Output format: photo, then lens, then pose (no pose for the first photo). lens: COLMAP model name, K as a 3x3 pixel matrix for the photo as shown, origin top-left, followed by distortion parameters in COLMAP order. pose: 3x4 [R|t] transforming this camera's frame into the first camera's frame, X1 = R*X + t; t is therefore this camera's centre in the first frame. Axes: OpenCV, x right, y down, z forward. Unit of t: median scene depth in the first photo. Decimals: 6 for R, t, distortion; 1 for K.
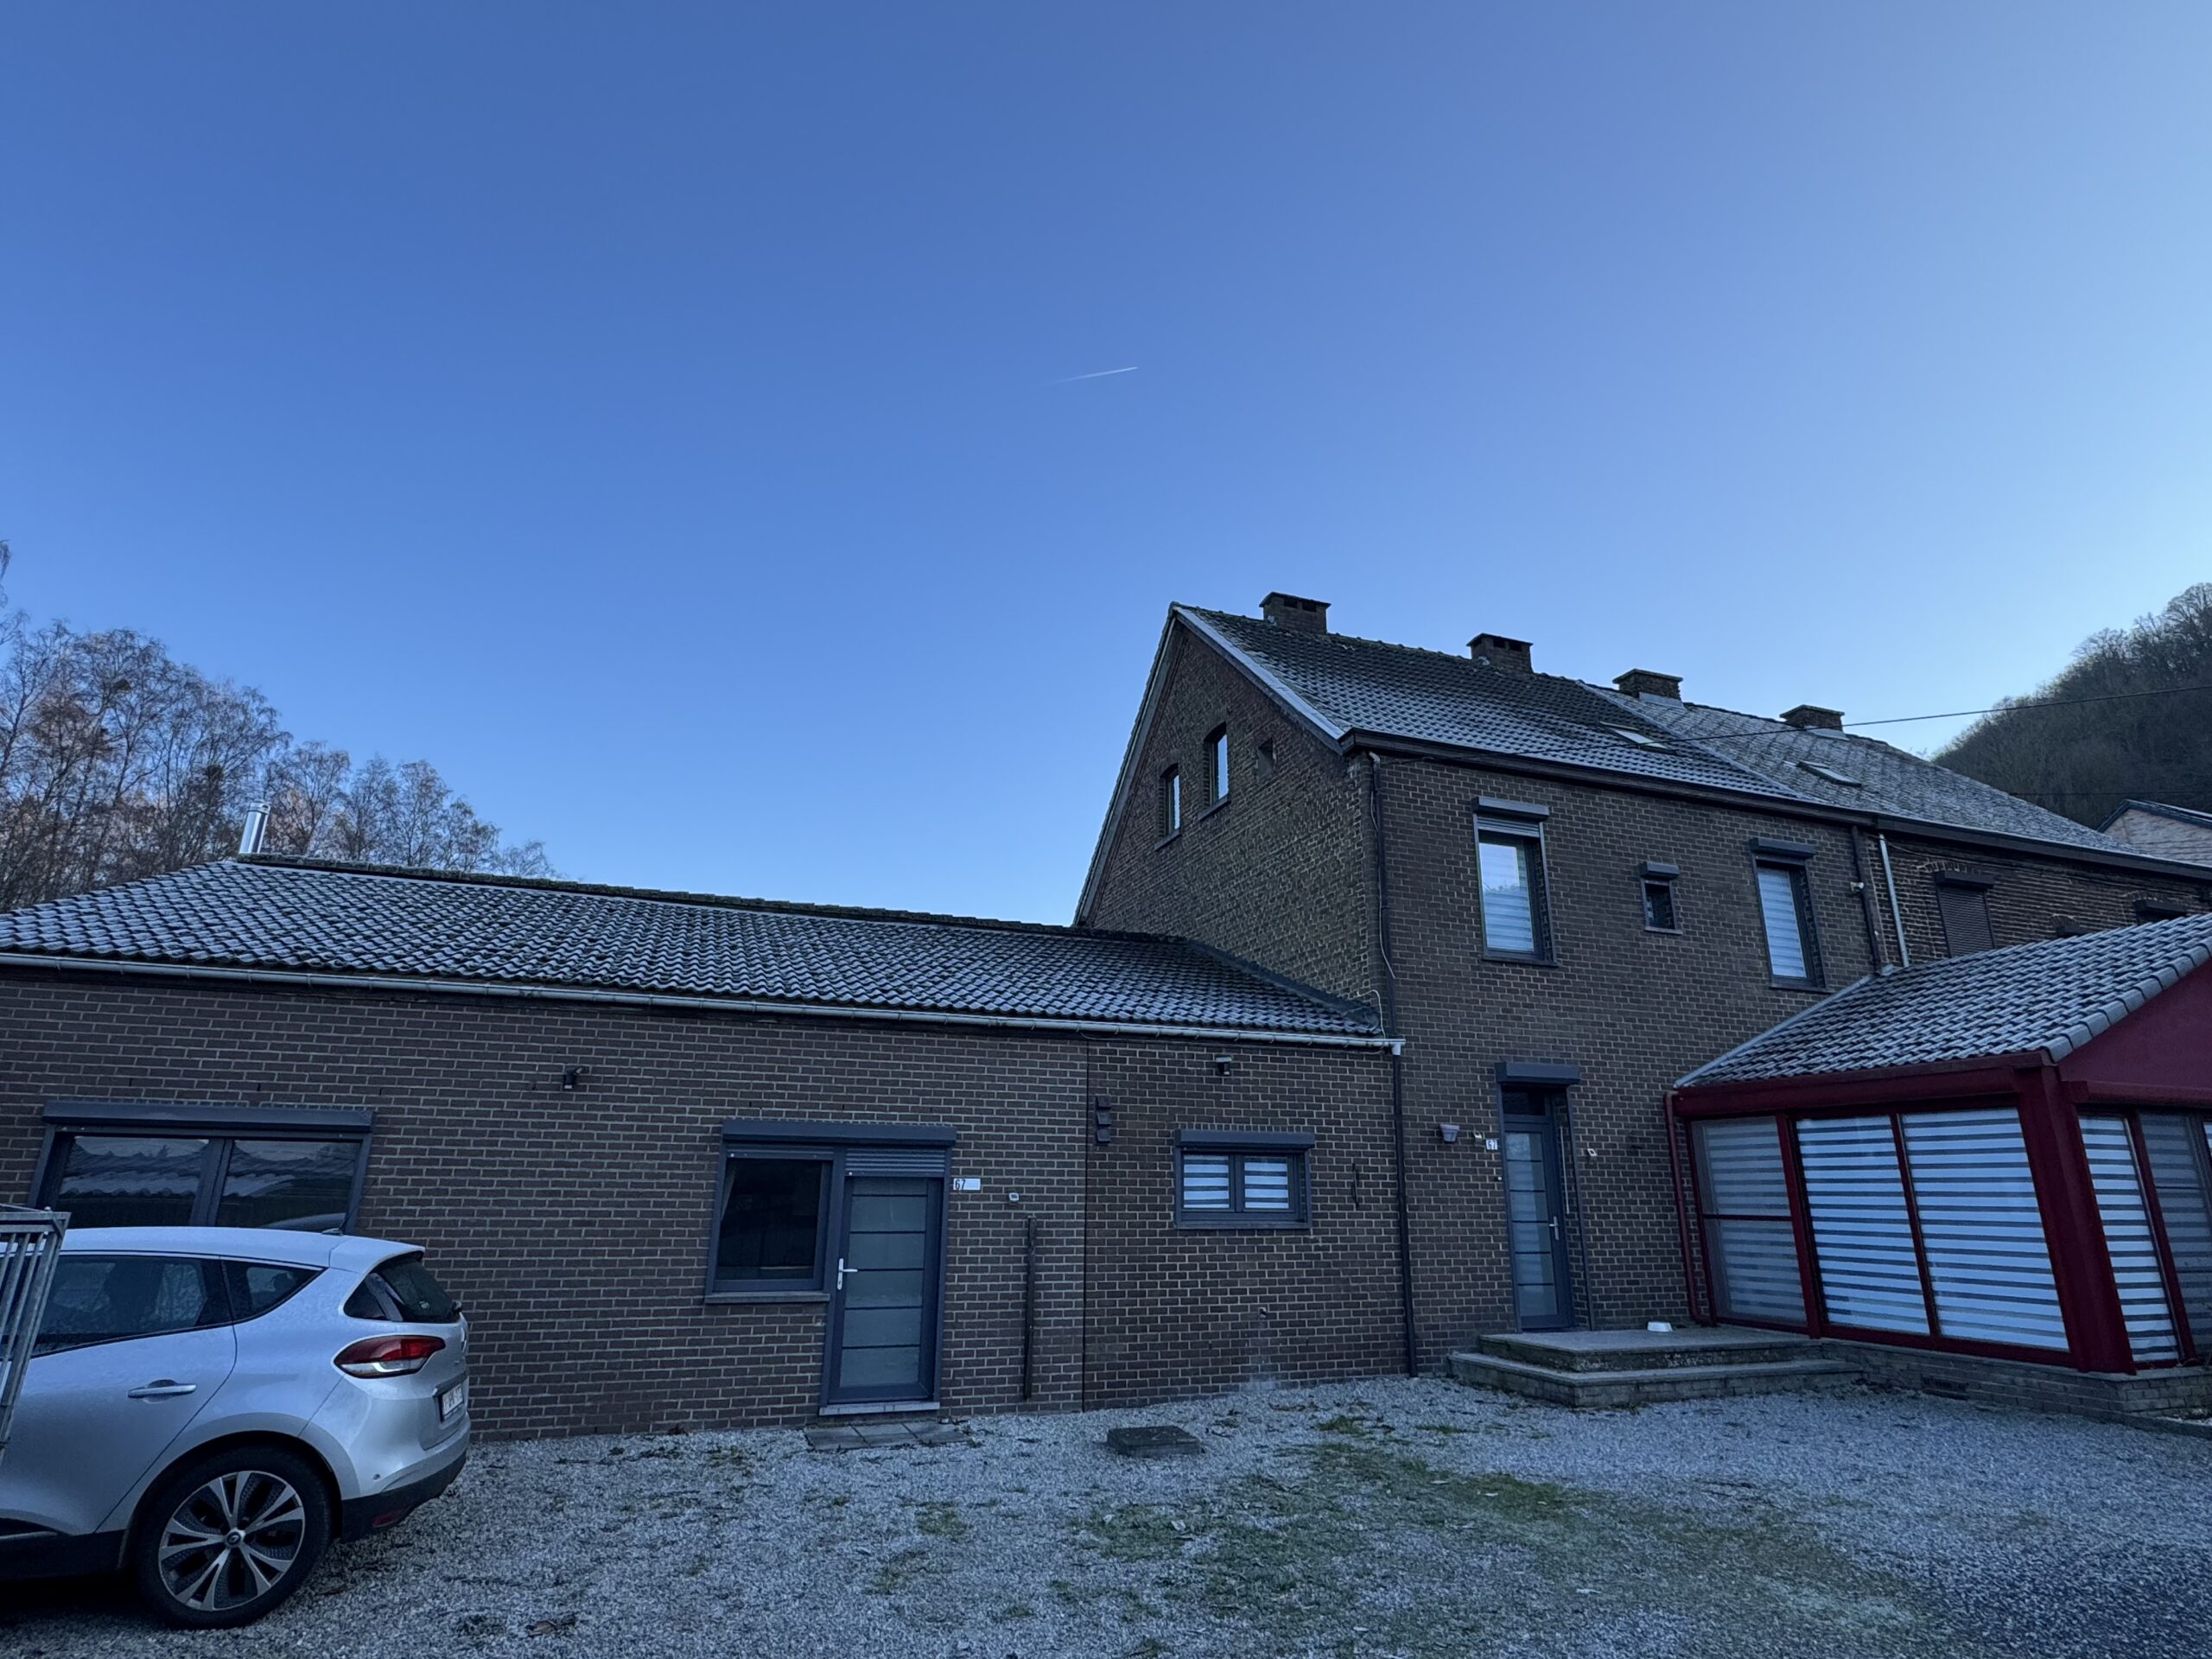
lens RADIAL K [[1167.3, 0, 1130.5], [0, 1167.3, 836.6], [0, 0, 1]] dist [-0.003300, 0.003244]
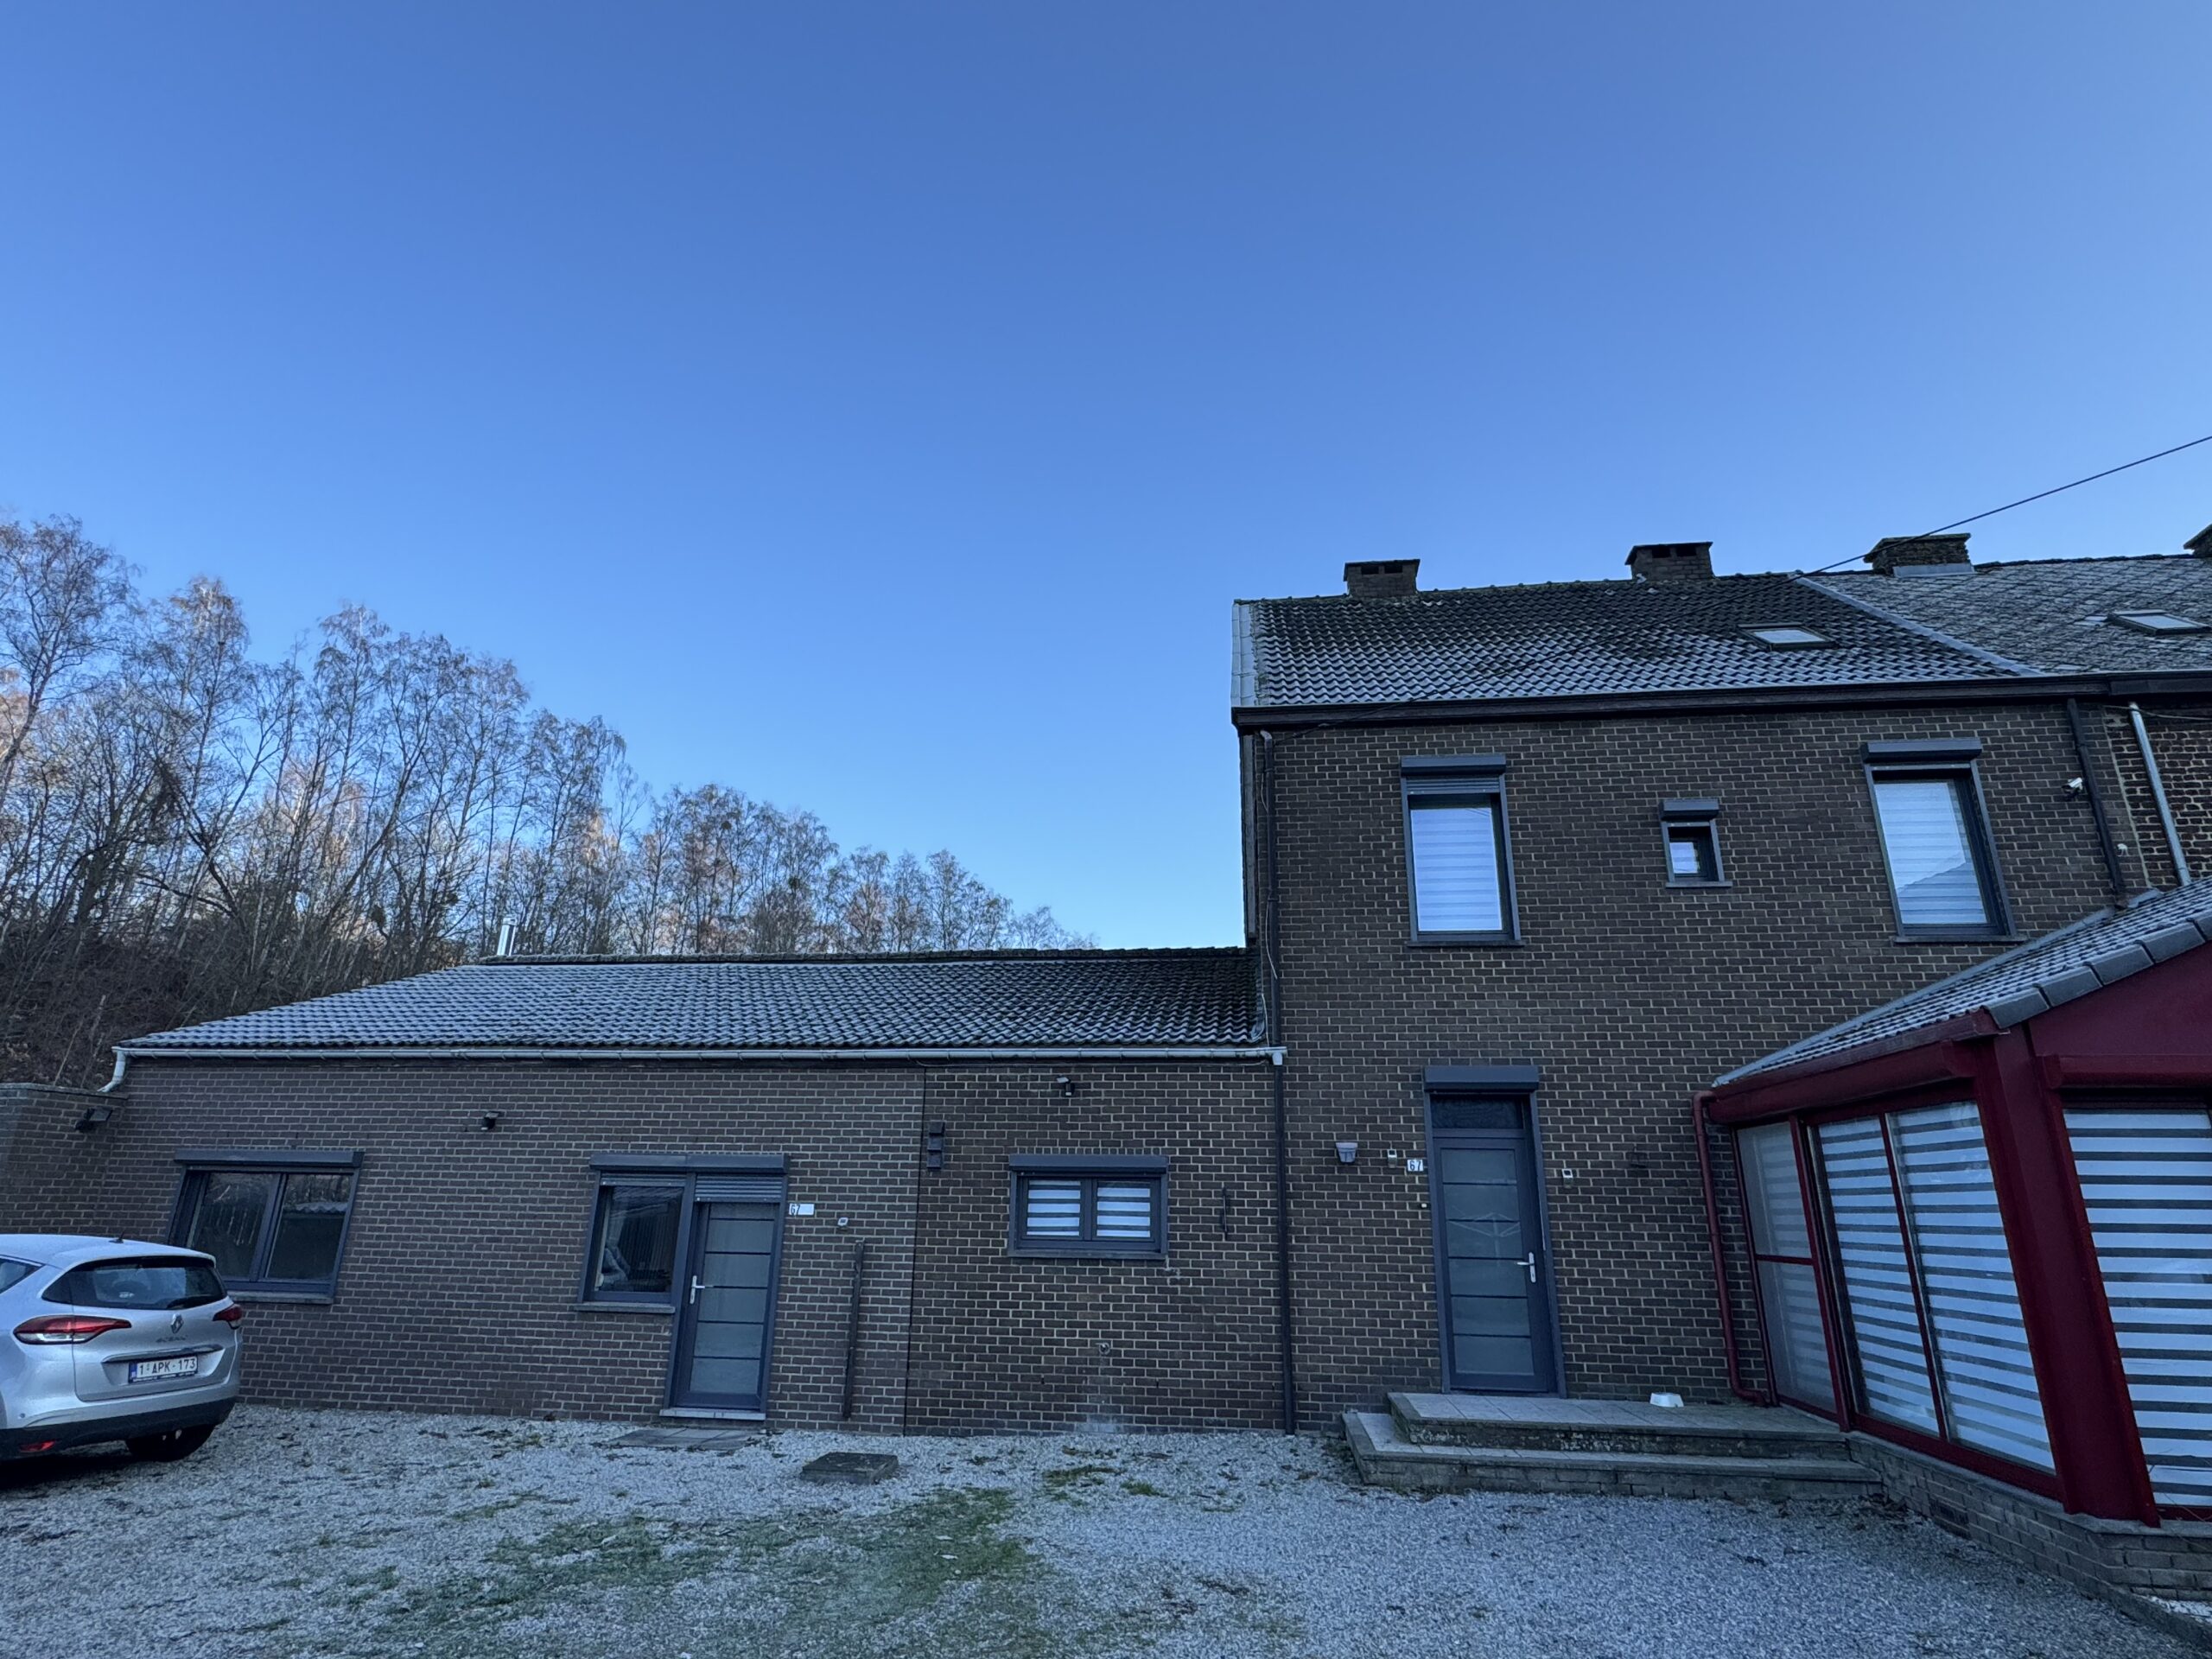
lens RADIAL K [[1167.3, 0, 1120.6], [0, 1167.3, 826.2], [0, 0, 1]] dist [-0.003300, 0.003244]
pose [[0.881885, -0.143736, -0.449019, 0.579613], [0.129930, 0.989608, -0.061599, 0.048939], [0.453207, -0.004017, 0.891396, 0.162733]]
